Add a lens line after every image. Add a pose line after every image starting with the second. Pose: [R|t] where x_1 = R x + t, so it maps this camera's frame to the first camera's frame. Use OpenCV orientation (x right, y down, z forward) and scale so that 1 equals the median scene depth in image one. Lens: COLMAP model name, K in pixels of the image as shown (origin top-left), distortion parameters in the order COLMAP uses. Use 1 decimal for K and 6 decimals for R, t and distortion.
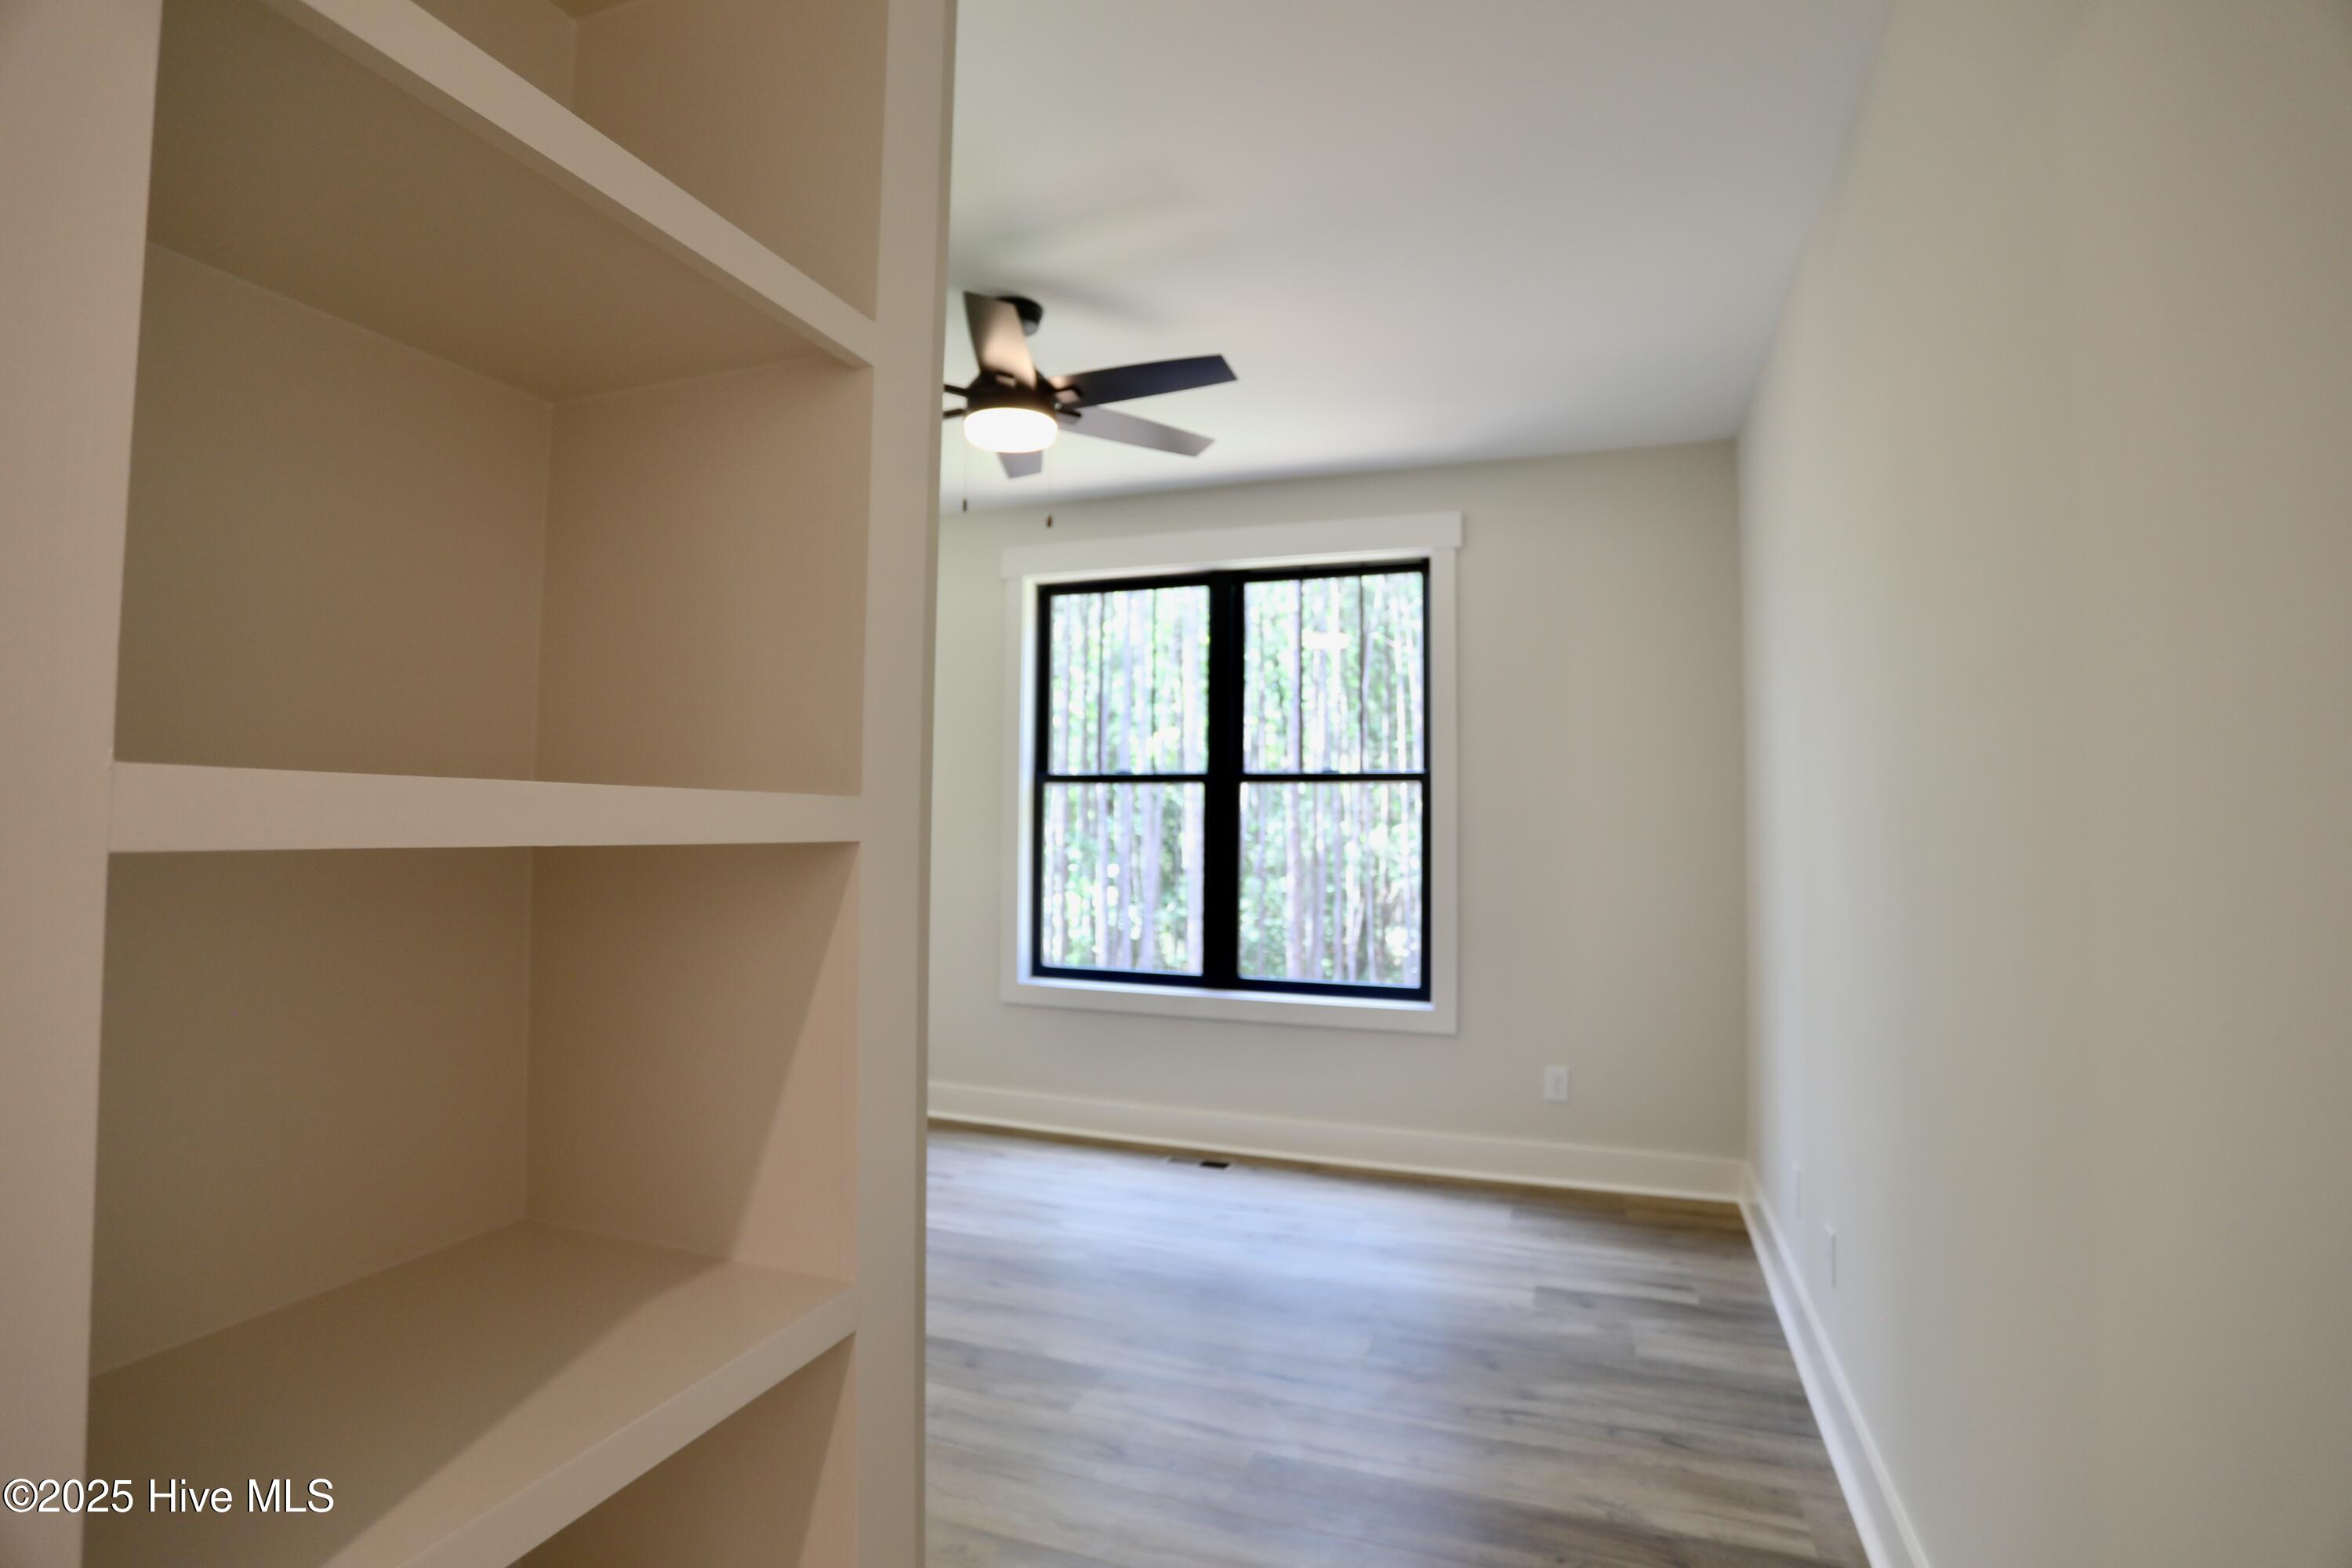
lens RADIAL K [[1143.8, 0, 1194.2], [0, 1143.8, 783.0], [0, 0, 1]] dist [-0.039315, 0.012906]
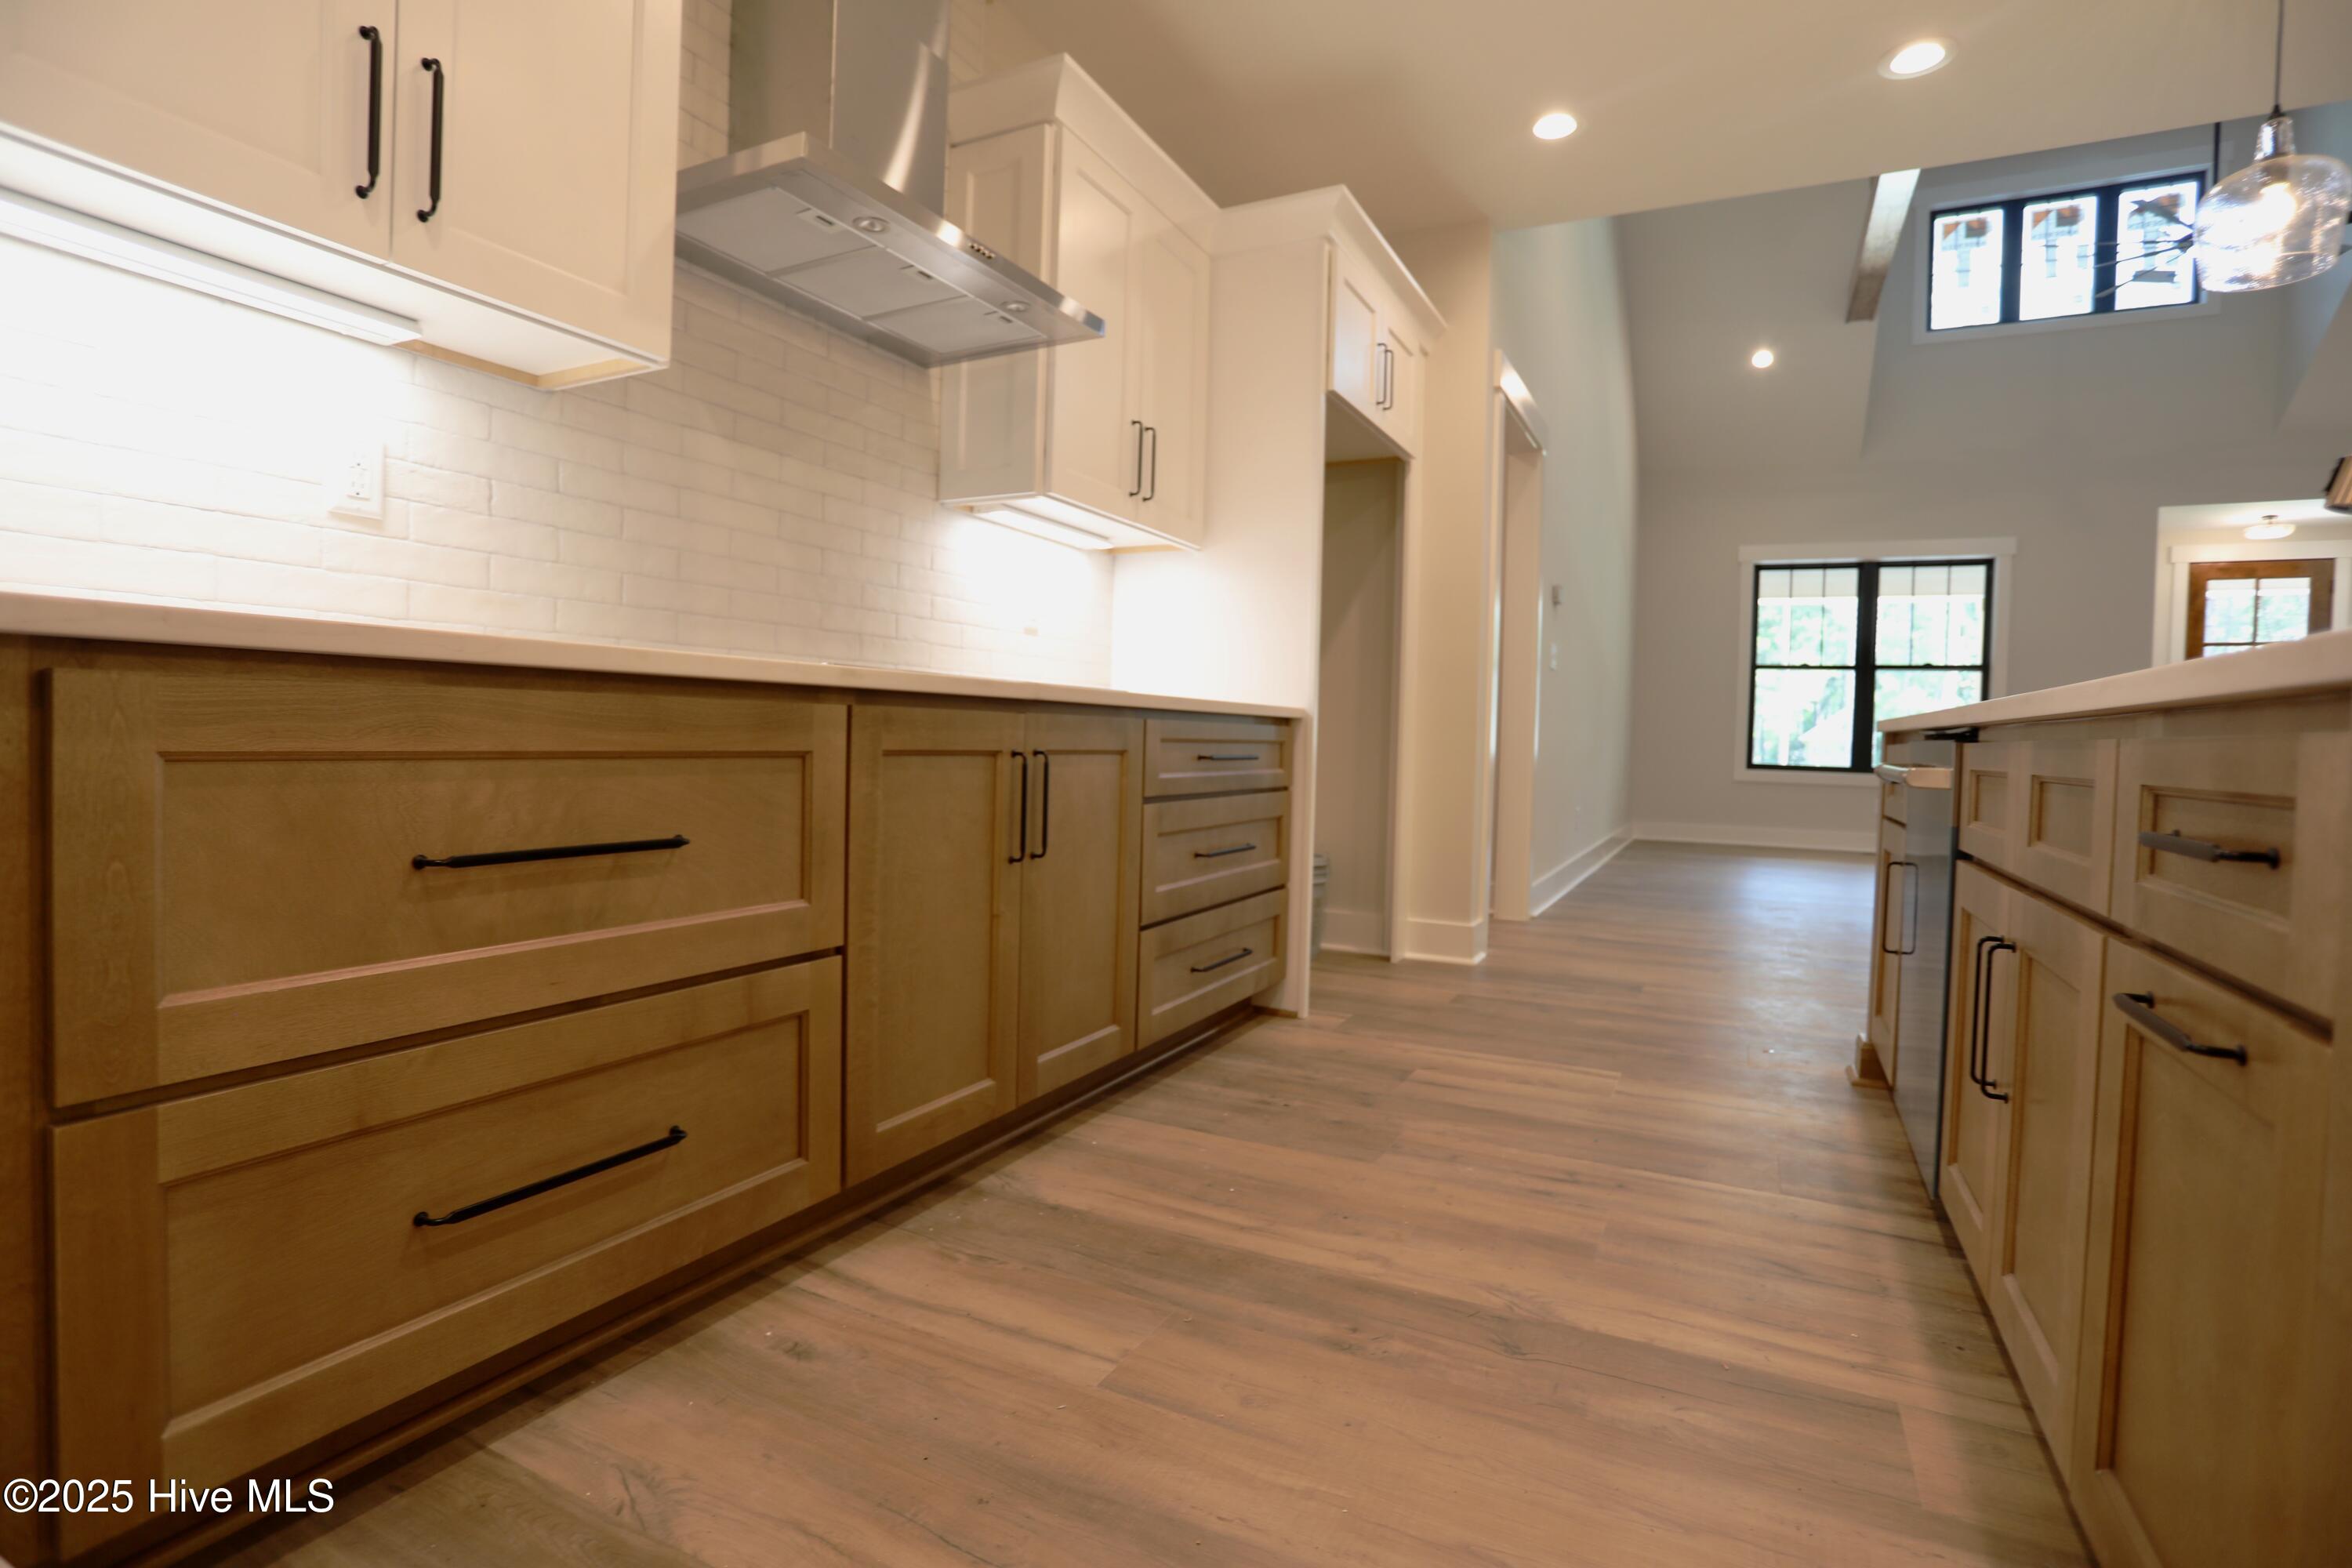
lens RADIAL K [[1143.8, 0, 1199.9], [0, 1143.8, 766.6], [0, 0, 1]] dist [-0.039315, 0.012906]
pose [[0.995763, 0.018127, -0.090152, -0.933741], [-0.010926, 0.996756, 0.079735, 0.021750], [0.091305, -0.078413, 0.992731, -1.041431]]
